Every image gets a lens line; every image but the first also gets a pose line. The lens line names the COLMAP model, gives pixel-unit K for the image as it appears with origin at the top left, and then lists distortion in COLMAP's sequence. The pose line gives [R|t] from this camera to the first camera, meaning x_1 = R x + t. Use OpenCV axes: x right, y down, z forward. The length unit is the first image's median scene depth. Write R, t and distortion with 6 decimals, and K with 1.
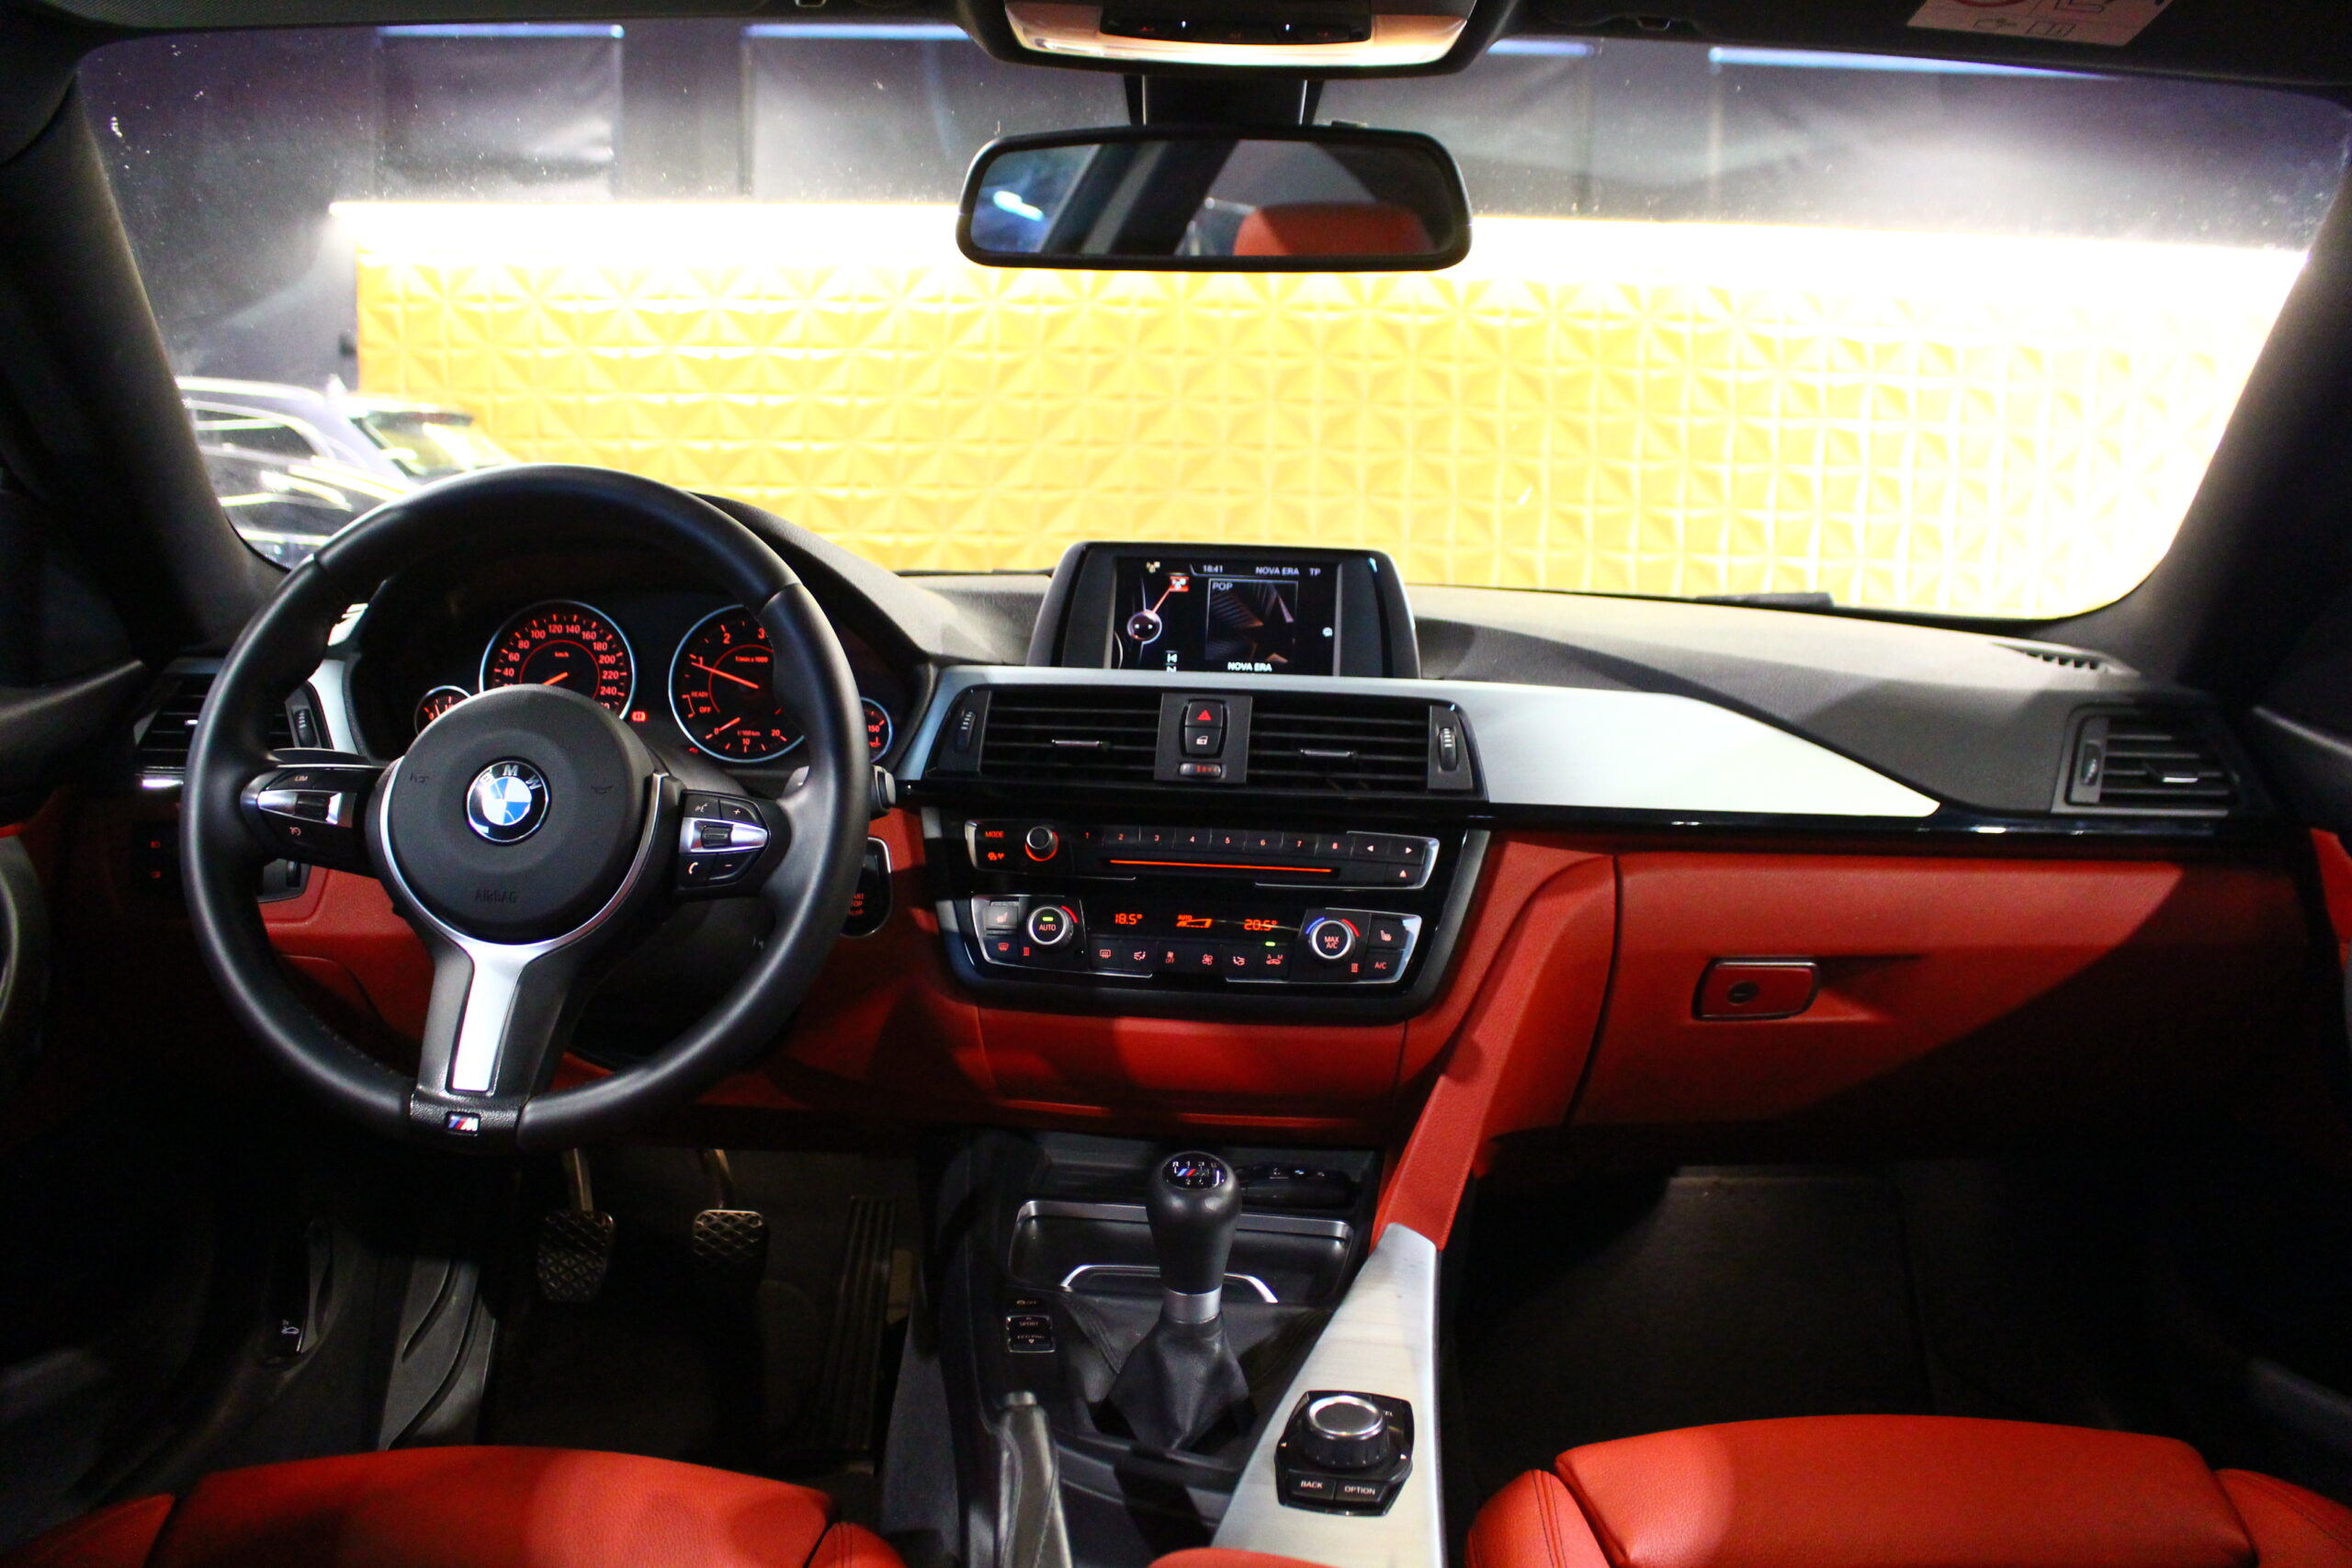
lens RADIAL K [[1942.9, 0, 1224.6], [0, 1942.9, 791.9], [0, 0, 1]] dist [-0.147116, 0.076384]
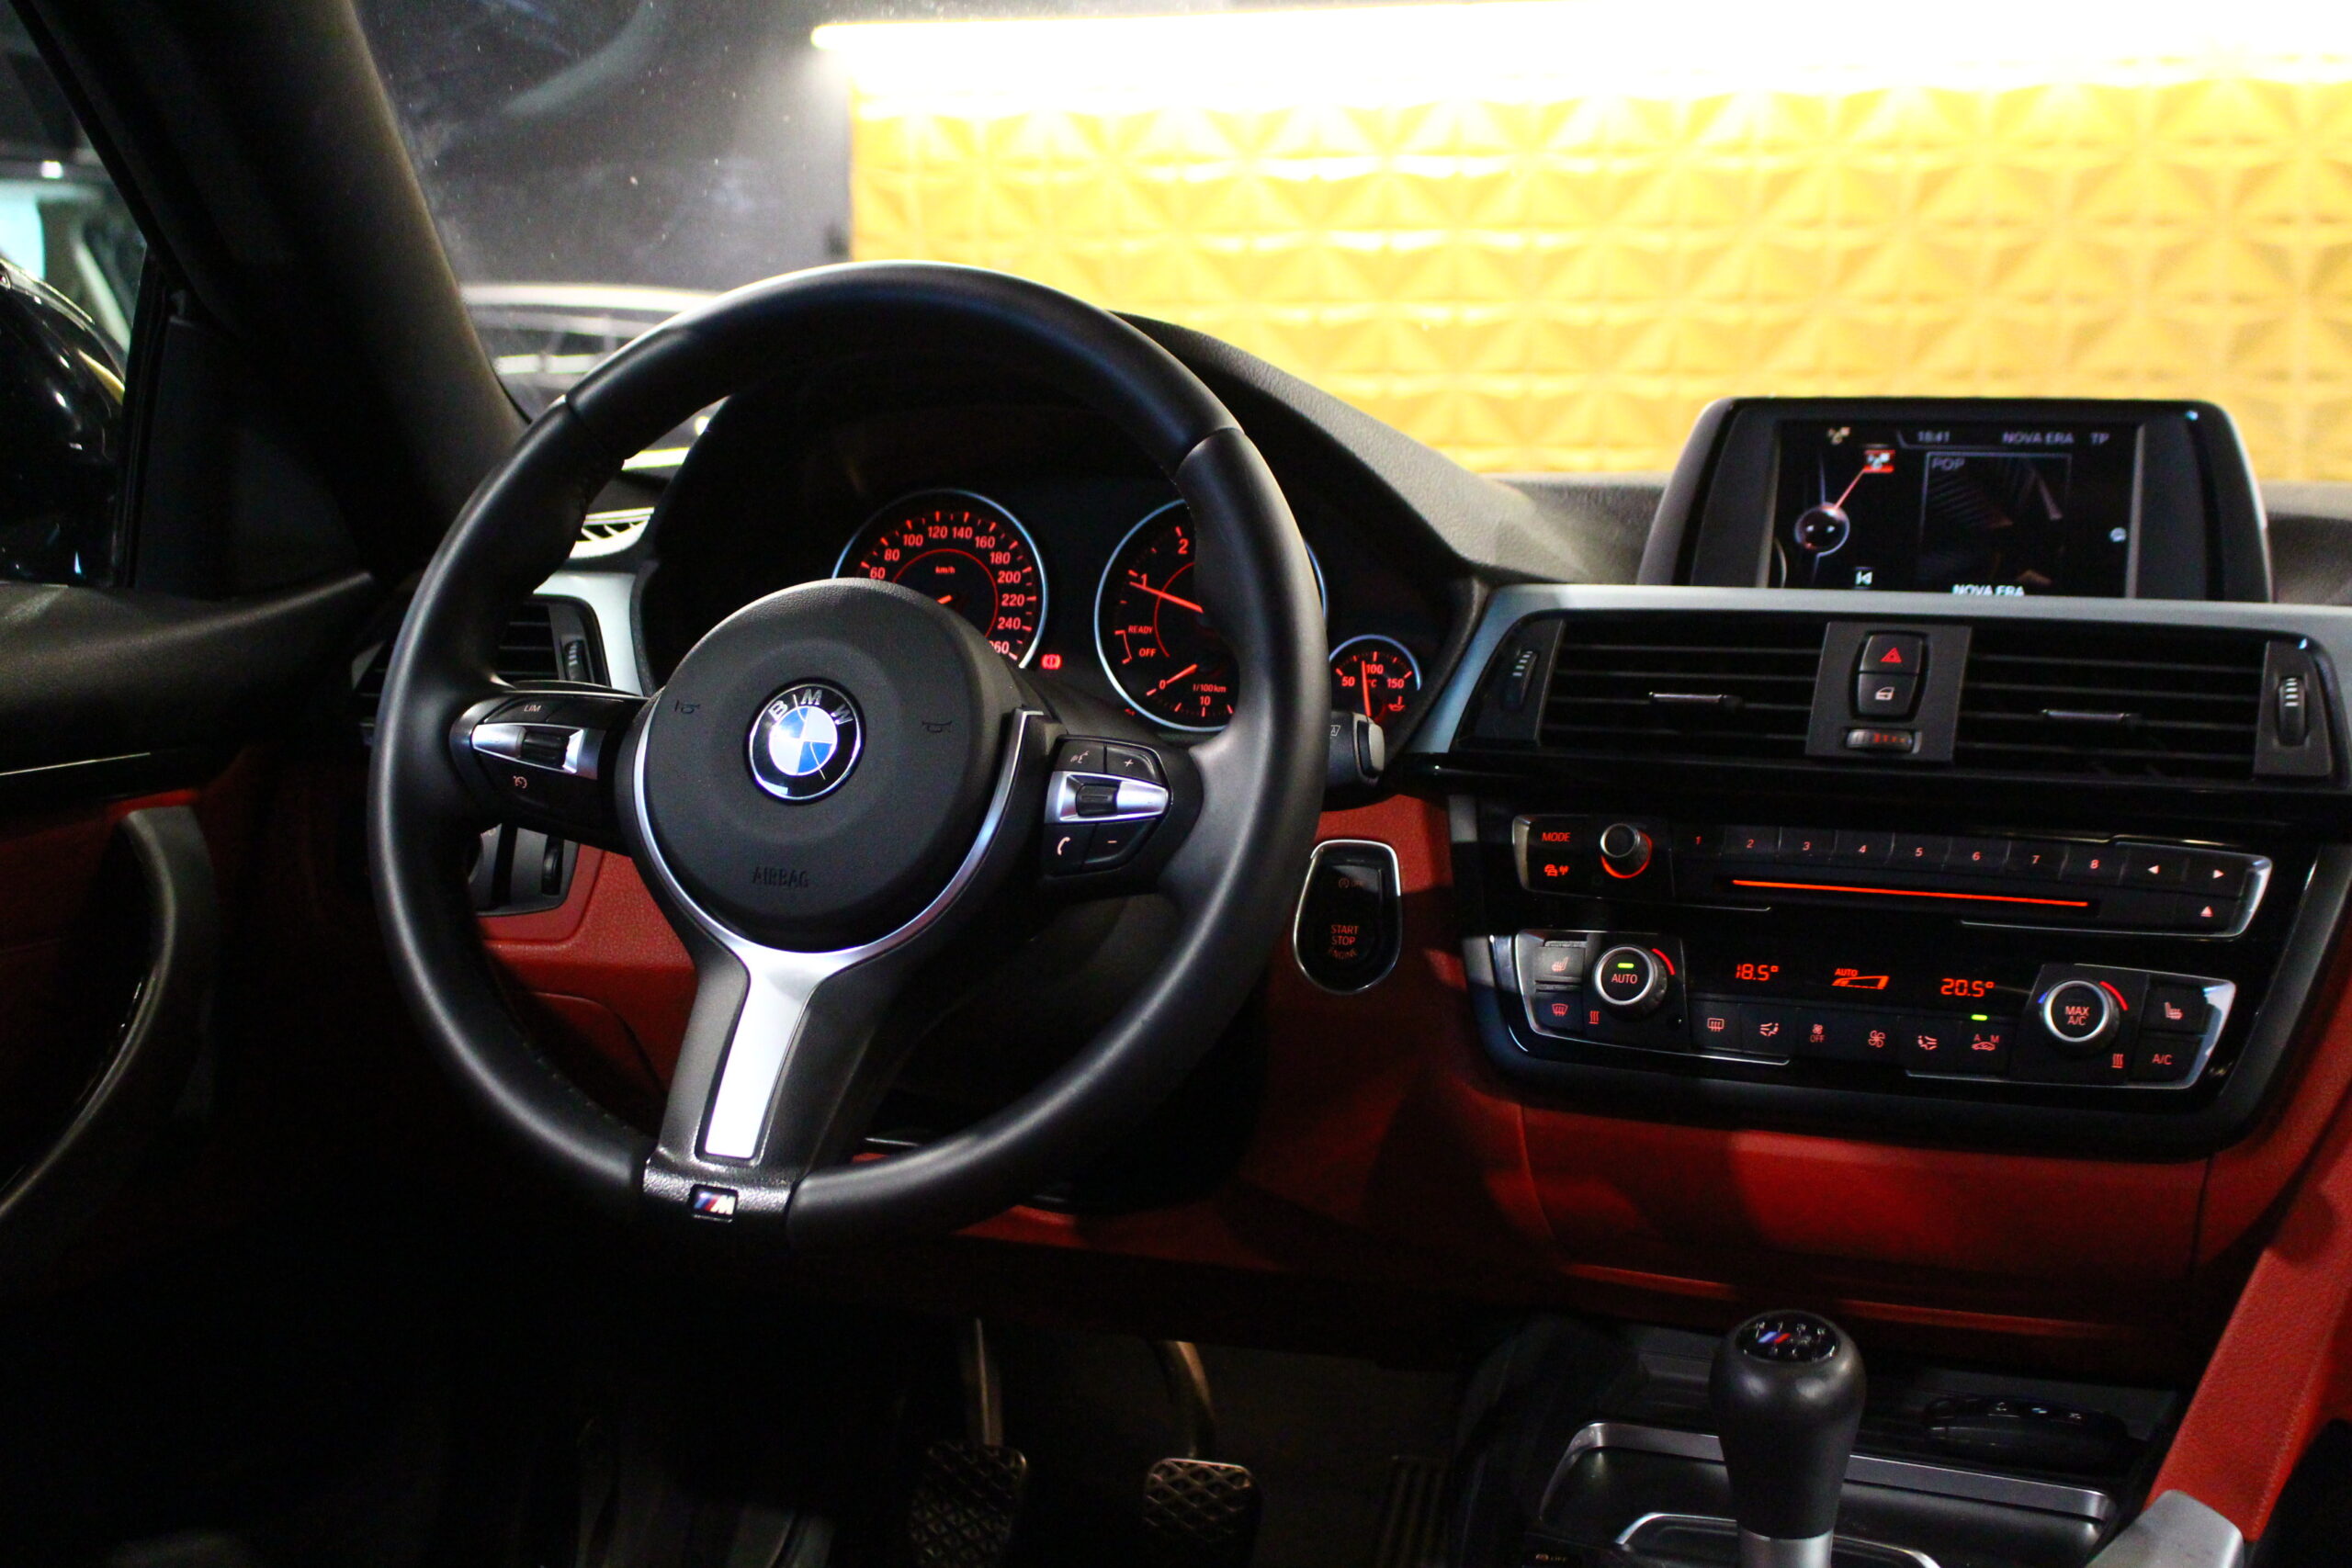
lens RADIAL K [[3150.5, 0, 1191.9], [0, 3150.5, 769.5], [0, 0, 1]] dist [-0.097373, 0.000000]
pose [[0.949749, 0.016025, -0.312602, 0.089128], [-0.033502, 0.998156, -0.050617, 0.054483], [0.311214, 0.058546, 0.948535, -0.025817]]
